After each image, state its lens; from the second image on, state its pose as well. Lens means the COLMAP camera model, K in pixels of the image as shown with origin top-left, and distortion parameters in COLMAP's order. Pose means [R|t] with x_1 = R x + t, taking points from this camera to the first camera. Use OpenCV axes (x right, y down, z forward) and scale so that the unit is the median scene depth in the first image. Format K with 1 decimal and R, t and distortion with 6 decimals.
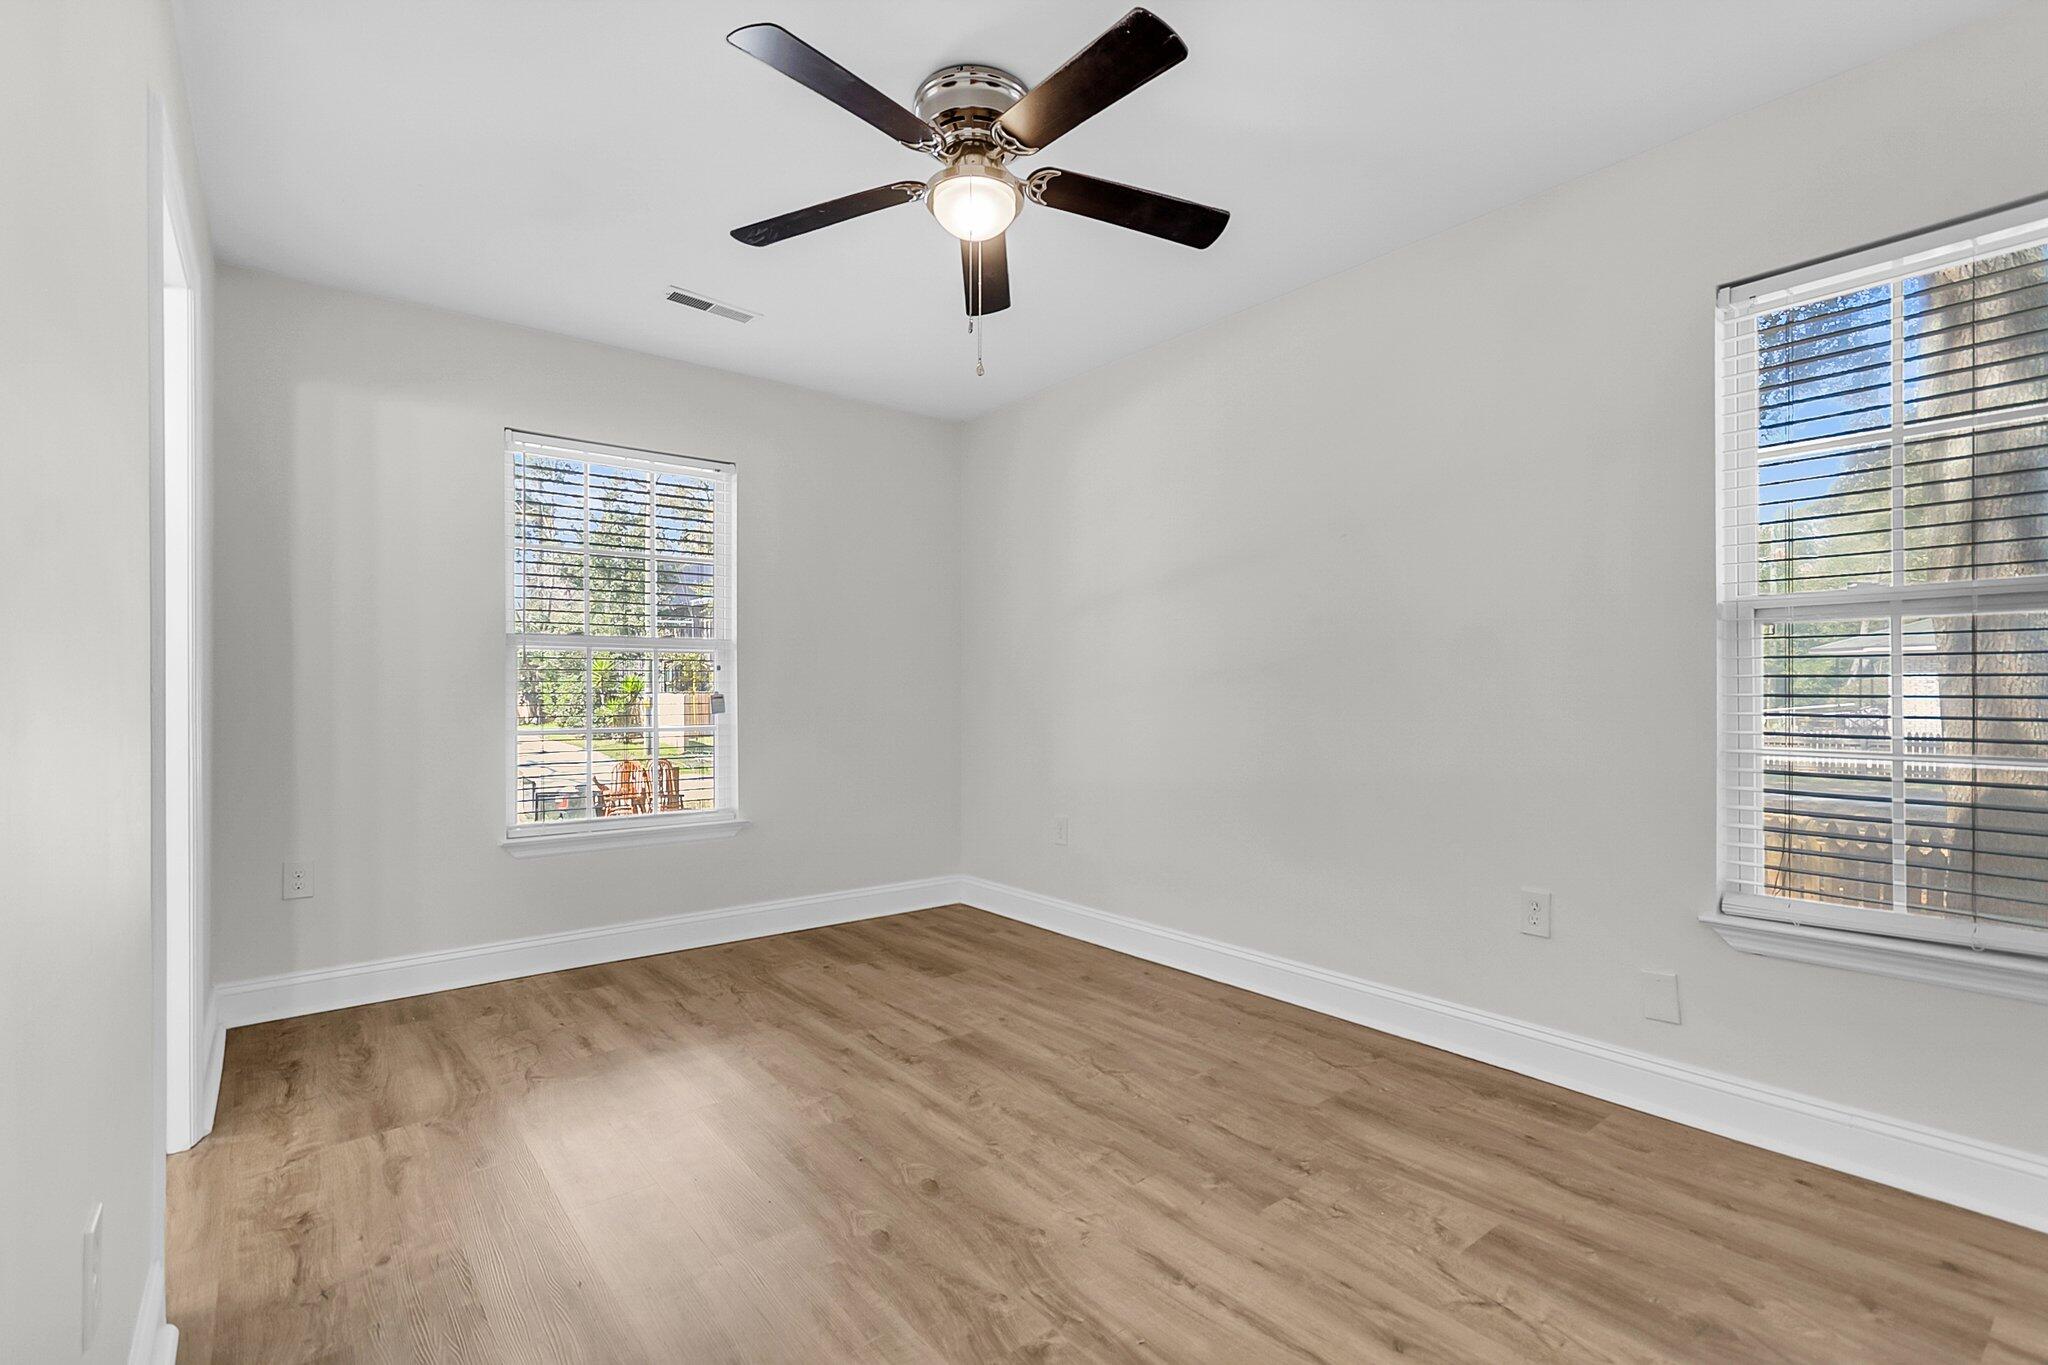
lens RADIAL K [[939.6, 0, 1027.9], [0, 939.6, 693.6], [0, 0, 1]] dist [-0.001252, -0.000010]
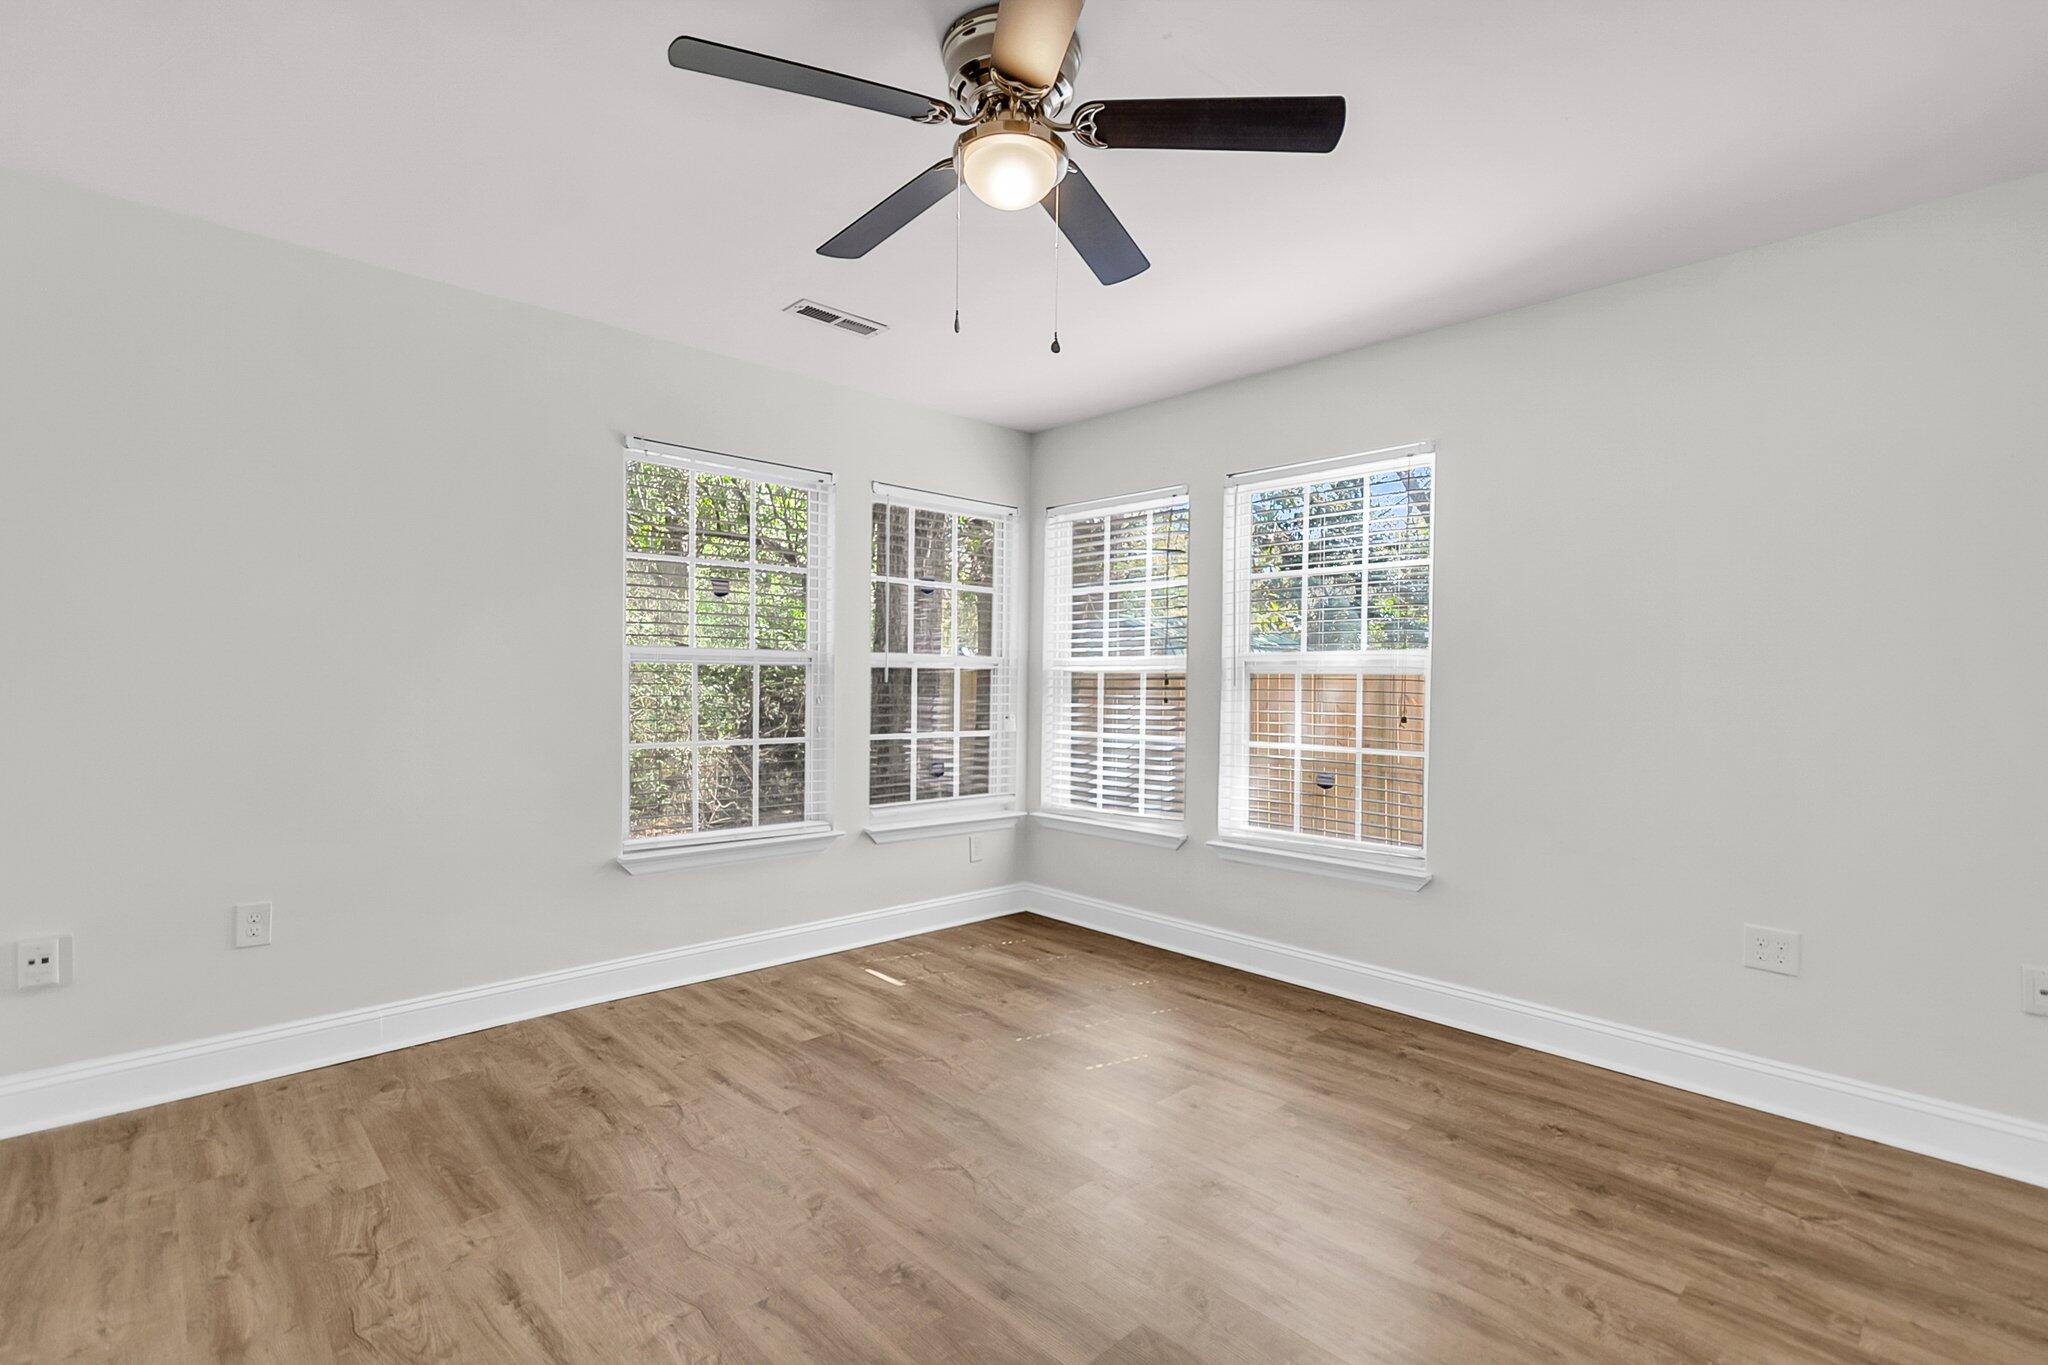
lens RADIAL K [[939.6, 0, 1027.9], [0, 939.6, 693.6], [0, 0, 1]] dist [-0.001252, -0.000010]
pose [[-0.996033, -0.008843, -0.088543, -0.144475], [-0.009605, 0.999920, 0.008183, -0.034479], [0.088463, 0.009001, -0.996039, 1.600592]]
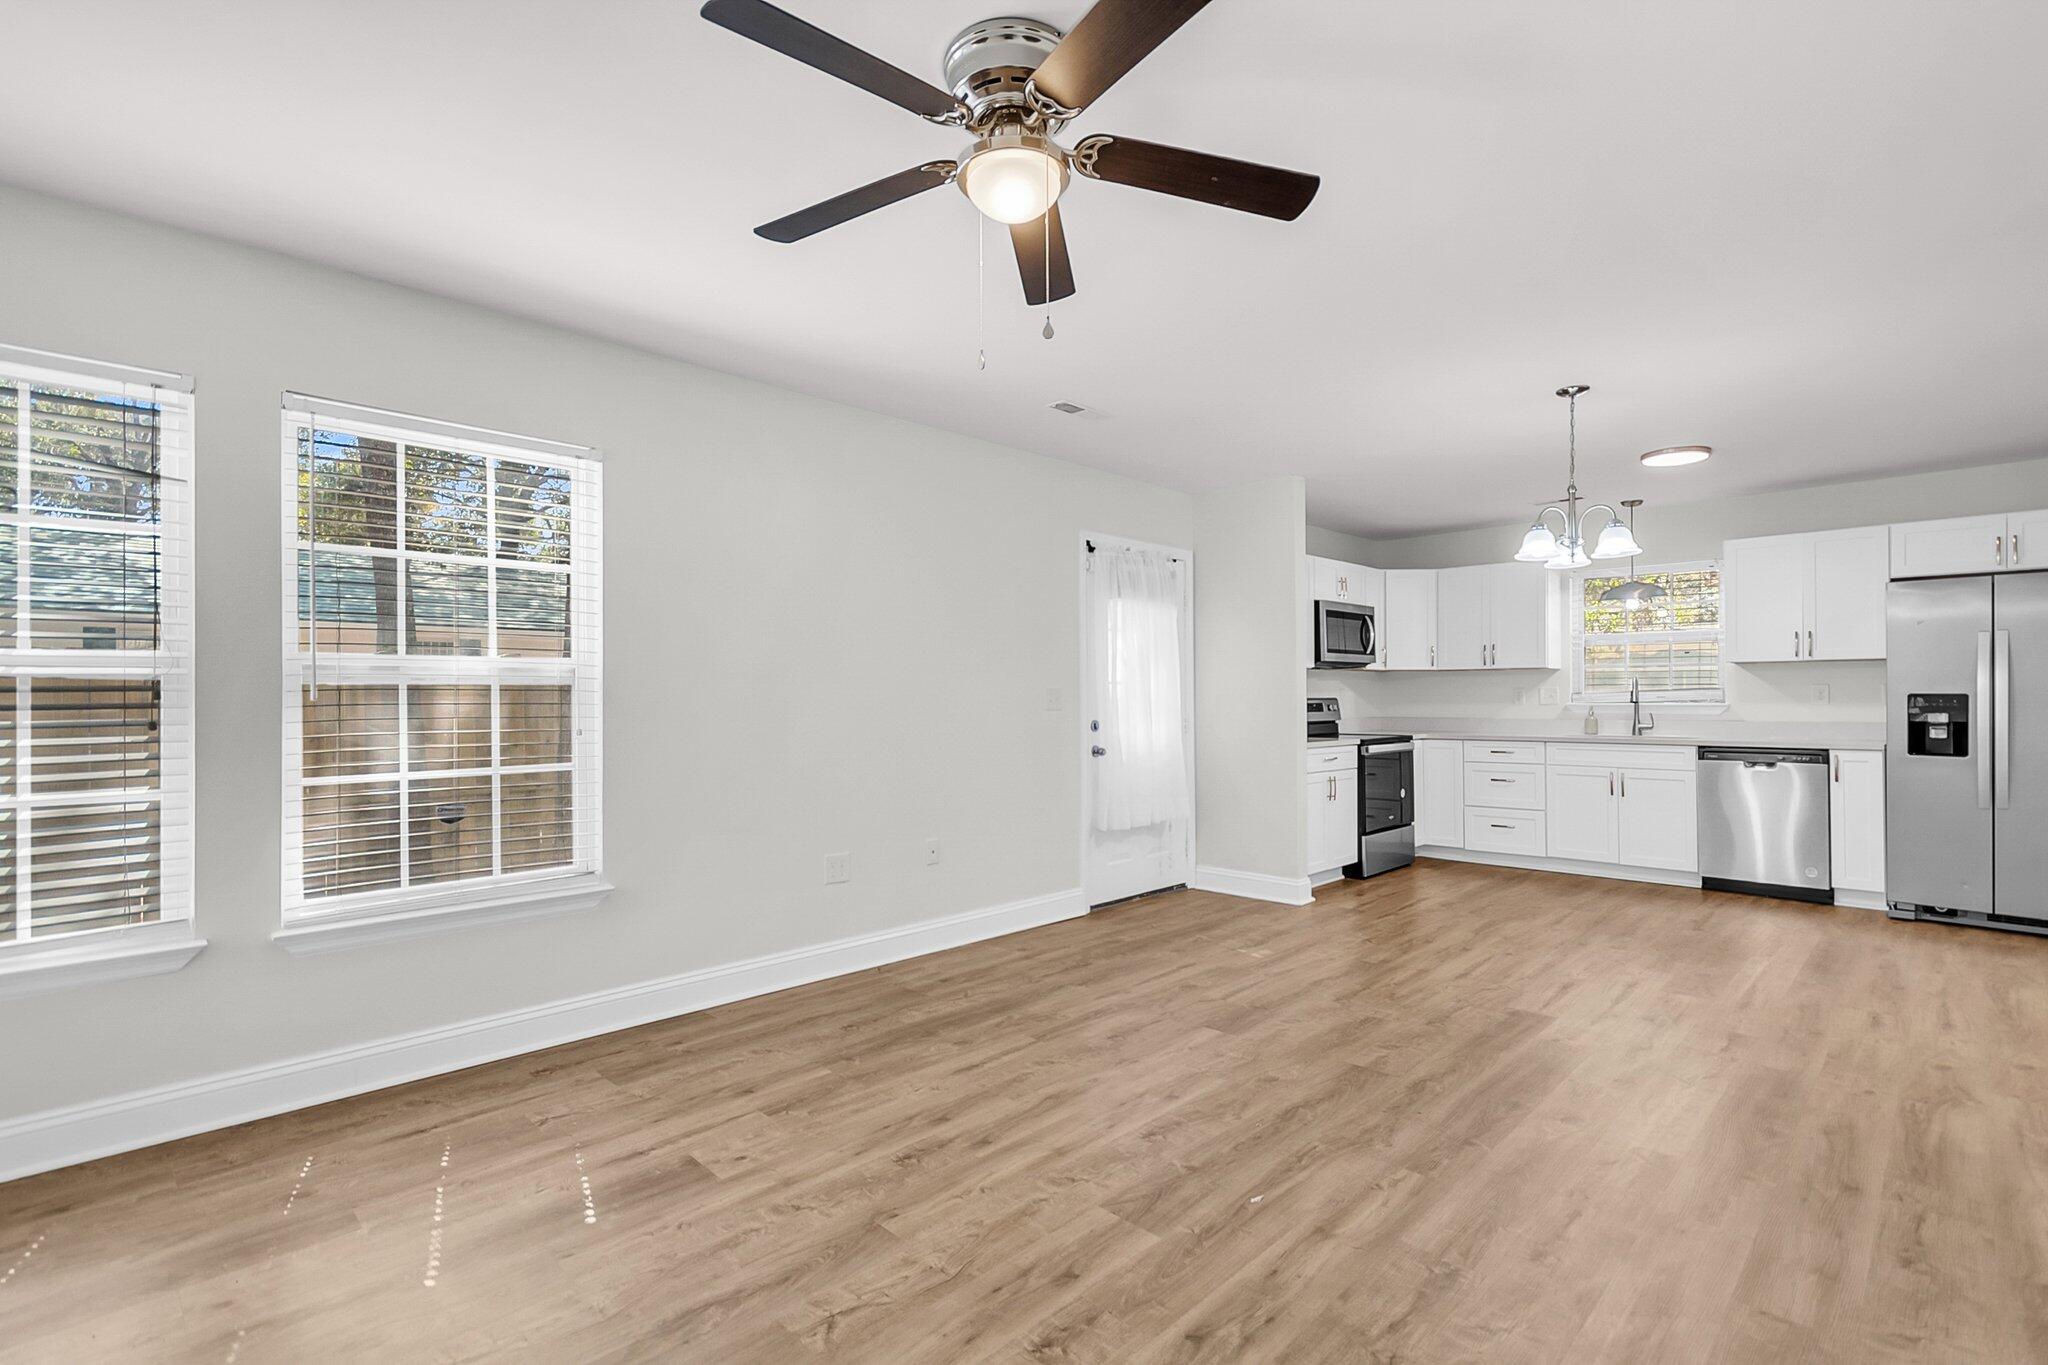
lens RADIAL K [[939.6, 0, 1027.9], [0, 939.6, 693.6], [0, 0, 1]] dist [-0.001252, -0.000010]
pose [[0.115291, -0.004316, -0.993322, 0.466076], [0.007190, 0.999968, -0.003511, -0.035537], [0.993306, -0.006737, 0.115319, 0.874472]]
